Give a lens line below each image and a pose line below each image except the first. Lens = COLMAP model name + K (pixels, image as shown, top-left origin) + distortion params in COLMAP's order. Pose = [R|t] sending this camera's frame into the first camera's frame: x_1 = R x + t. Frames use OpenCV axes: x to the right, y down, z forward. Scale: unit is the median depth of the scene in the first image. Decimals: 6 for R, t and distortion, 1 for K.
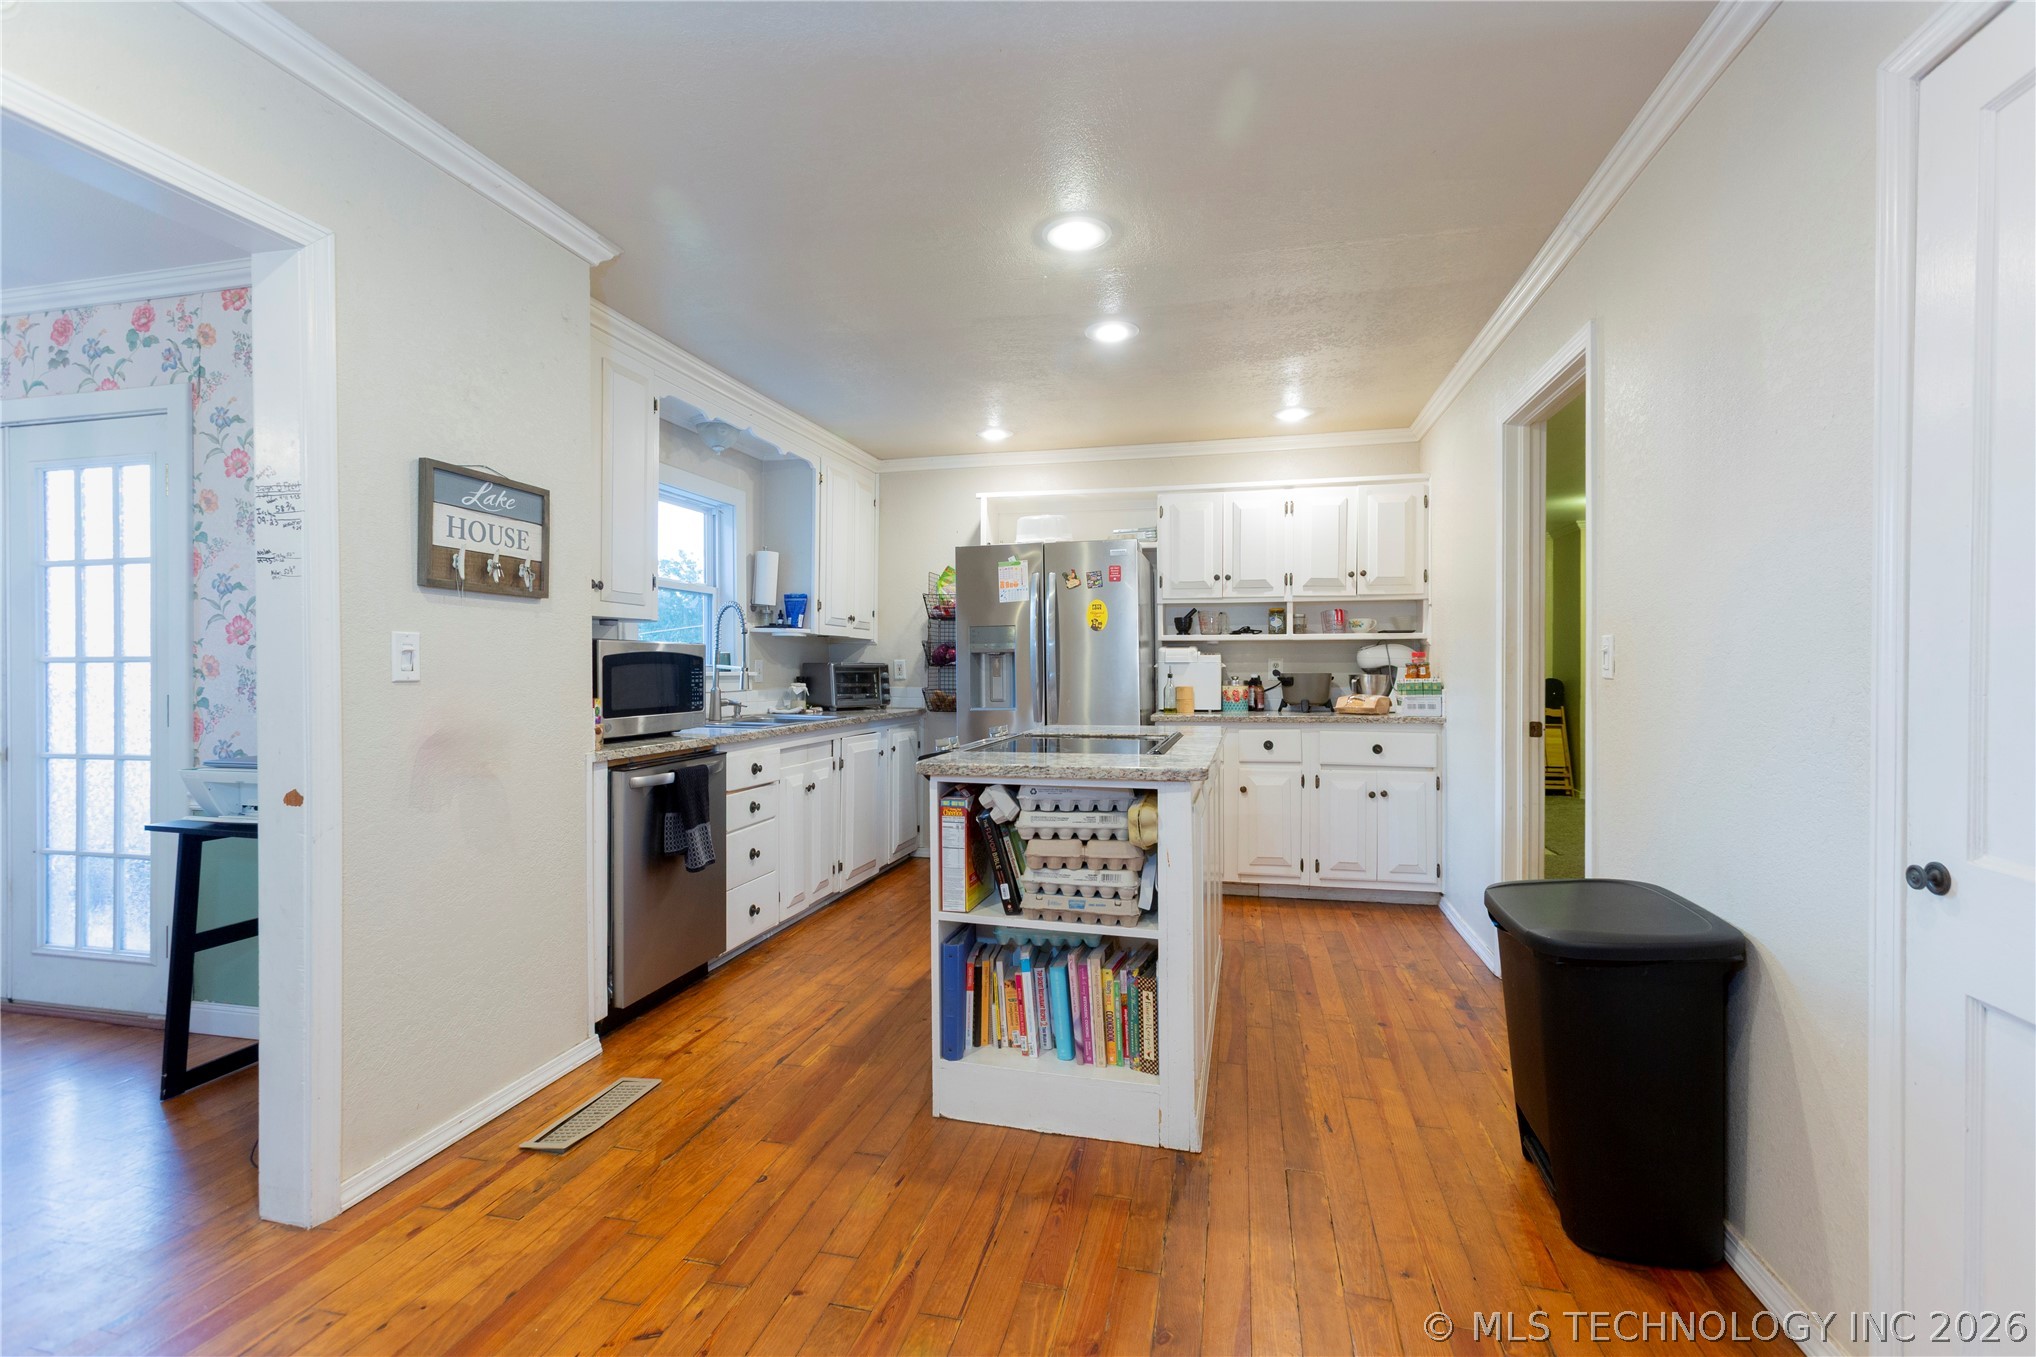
lens RADIAL K [[913.1, 0, 1017.1], [0, 913.1, 668.6], [0, 0, 1]] dist [-0.014408, 0.000480]
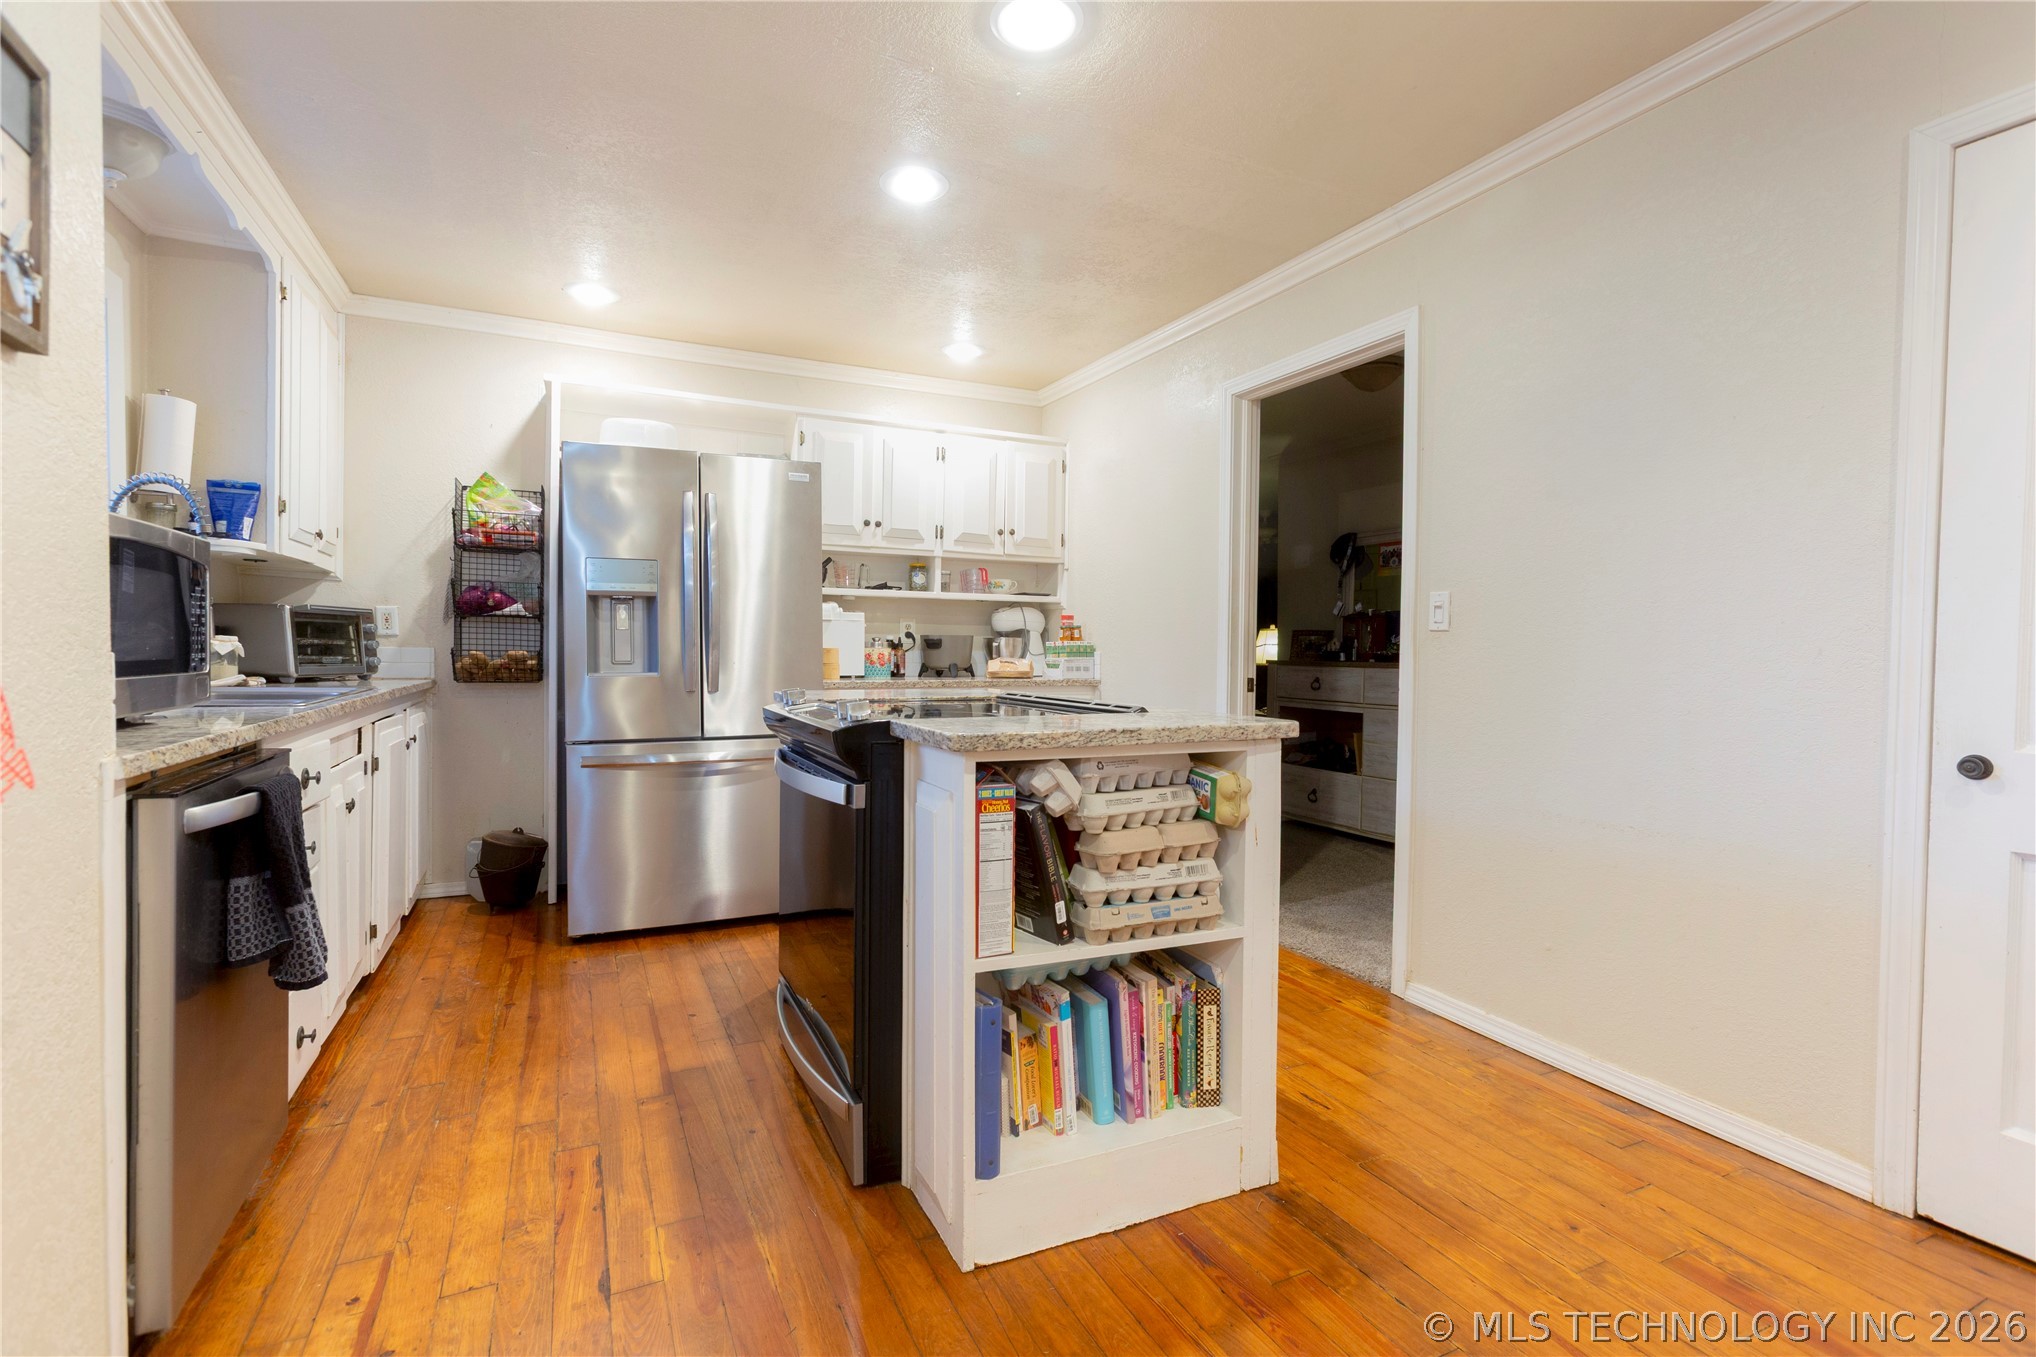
lens RADIAL K [[922.2, 0, 1020.7], [0, 922.2, 673.0], [0, 0, 1]] dist [-0.012978, 0.002851]
pose [[0.768193, -0.005615, 0.640194, -0.255574], [-0.011292, 0.999687, 0.022318, 0.024244], [-0.640119, -0.024373, 0.767889, 0.253642]]
